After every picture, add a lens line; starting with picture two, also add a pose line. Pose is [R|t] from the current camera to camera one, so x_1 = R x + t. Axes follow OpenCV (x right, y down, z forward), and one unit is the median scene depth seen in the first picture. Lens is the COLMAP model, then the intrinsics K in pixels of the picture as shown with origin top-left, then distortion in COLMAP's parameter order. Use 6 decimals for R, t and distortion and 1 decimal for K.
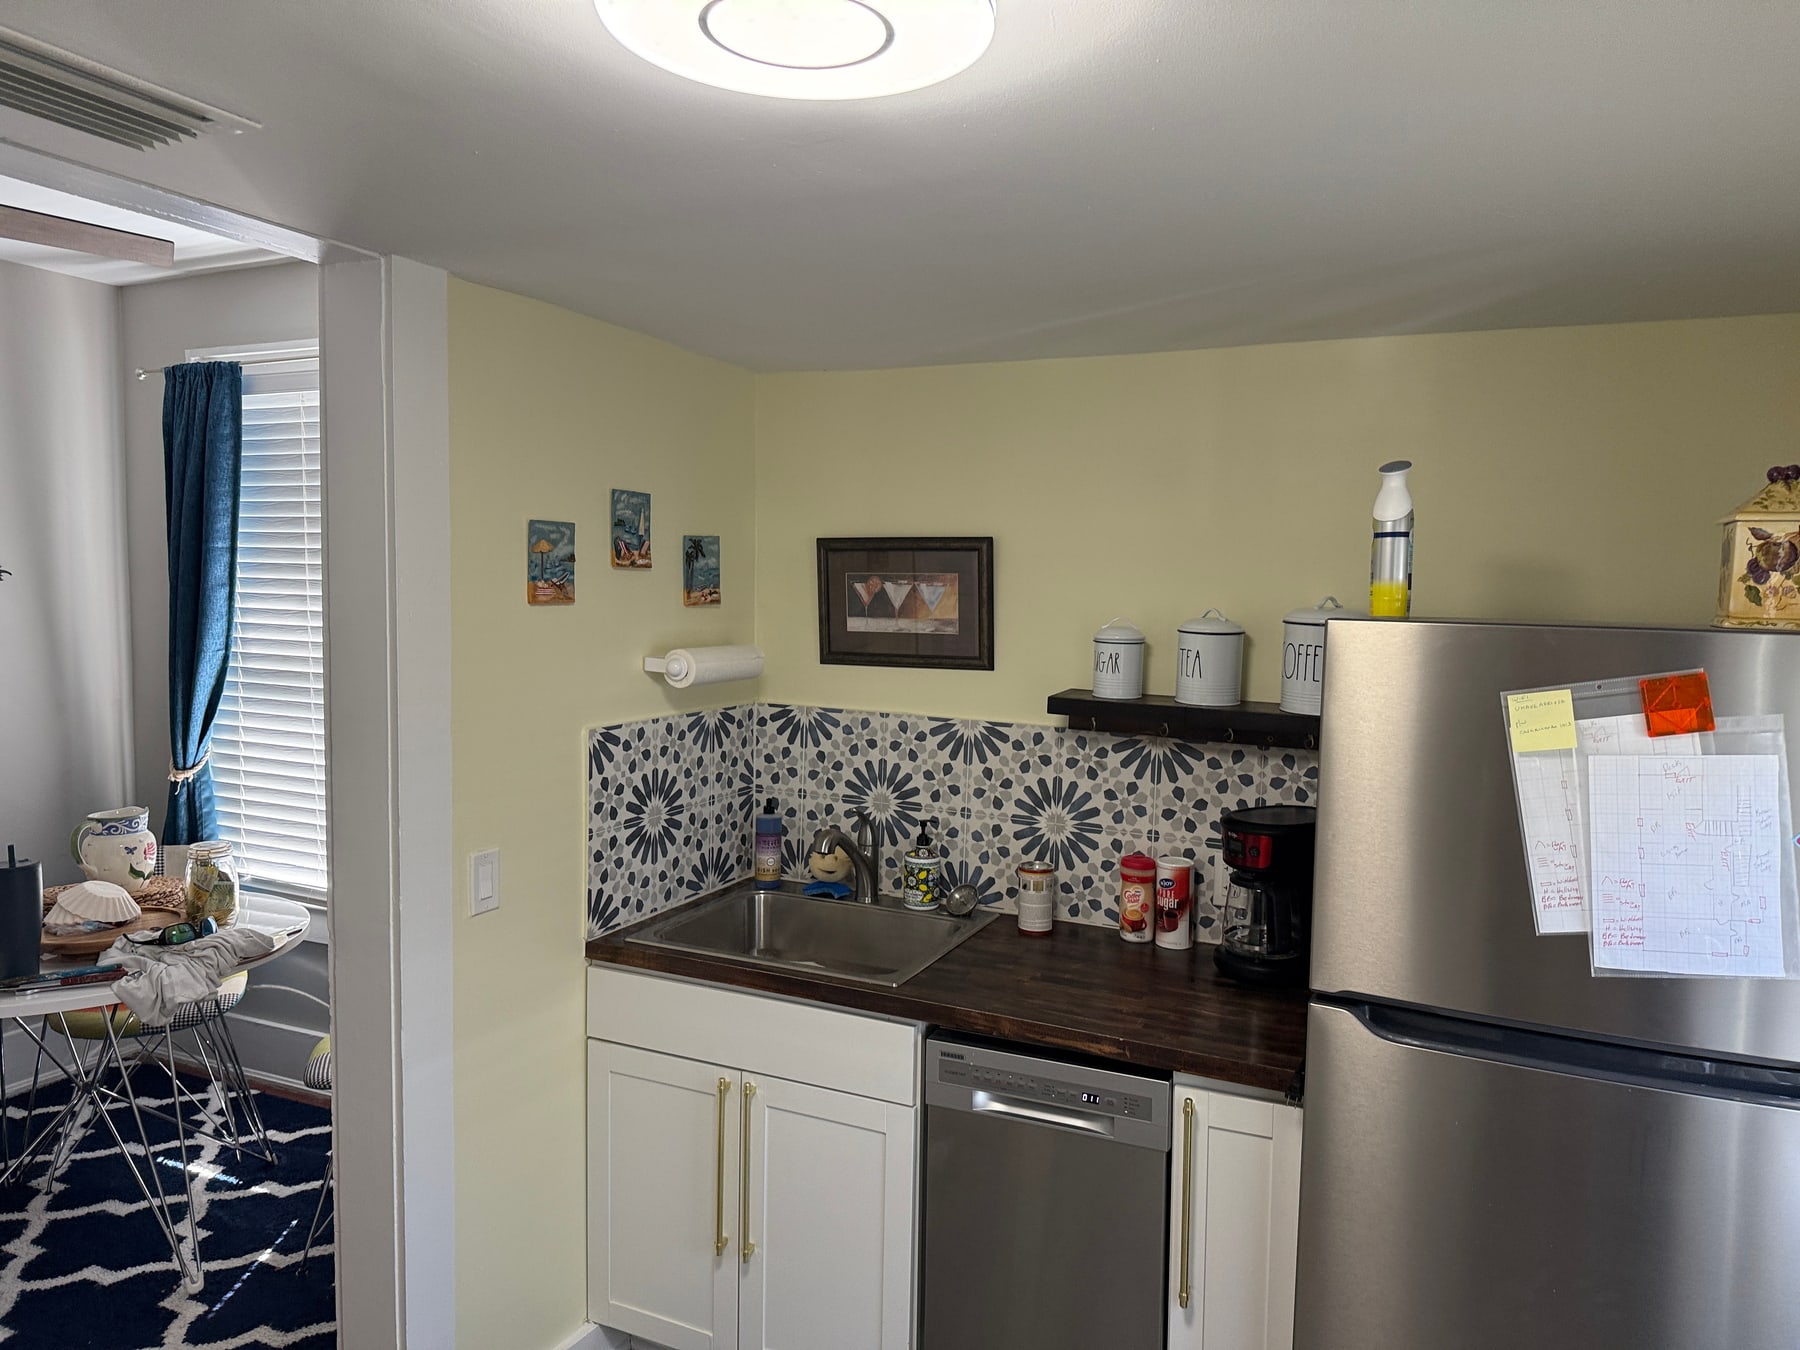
lens RADIAL K [[1278.8, 0, 900.5], [0, 1278.8, 670.6], [0, 0, 1]] dist [0.057192, -0.013068]
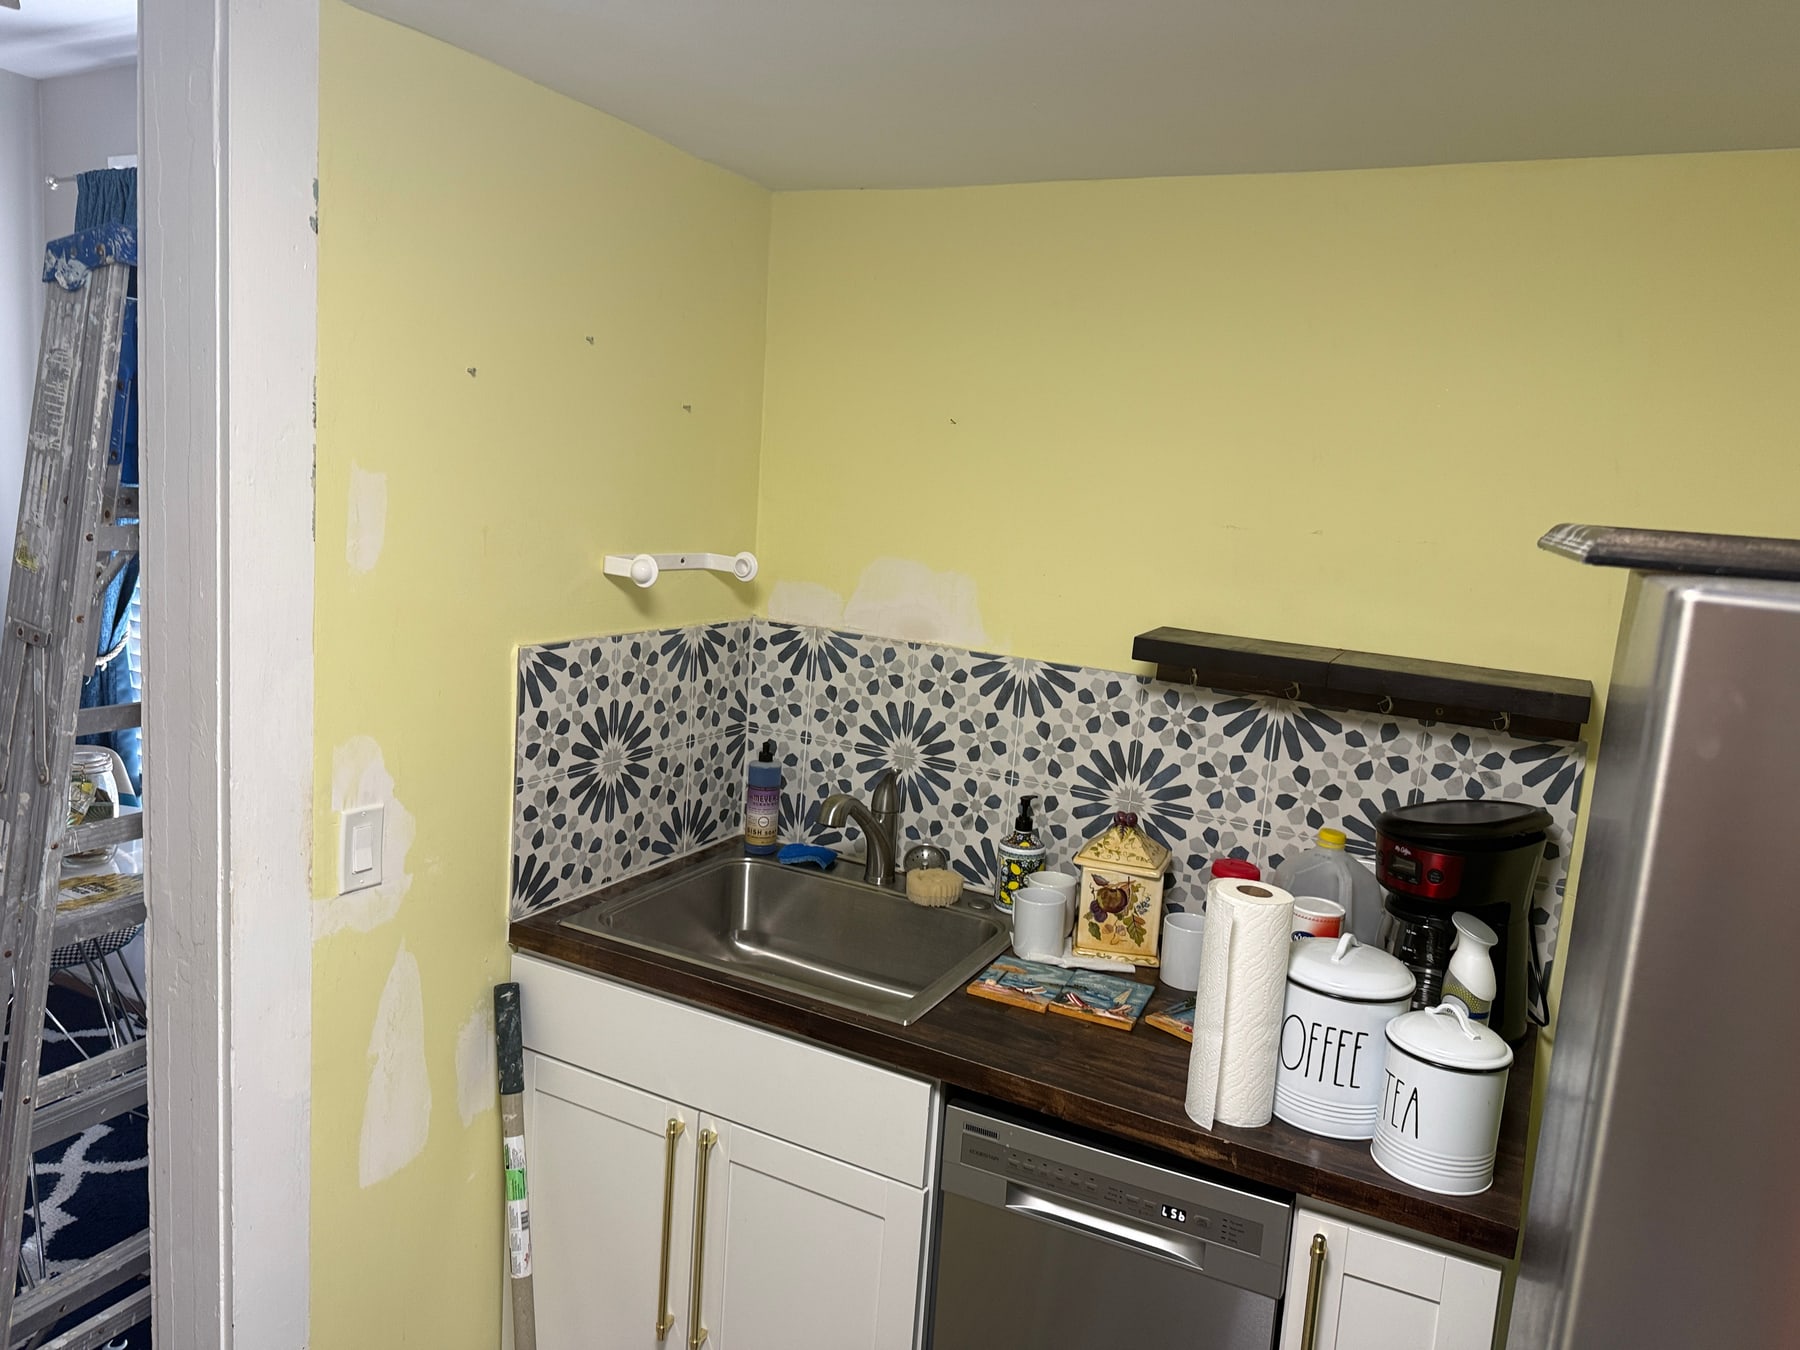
lens RADIAL K [[1278.8, 0, 897.3], [0, 1278.8, 681.0], [0, 0, 1]] dist [0.057192, -0.013068]
pose [[0.998163, 0.054505, -0.026452, -0.001248], [-0.052201, 0.995336, 0.081126, -0.007054], [0.030751, -0.079596, 0.996353, 0.240890]]
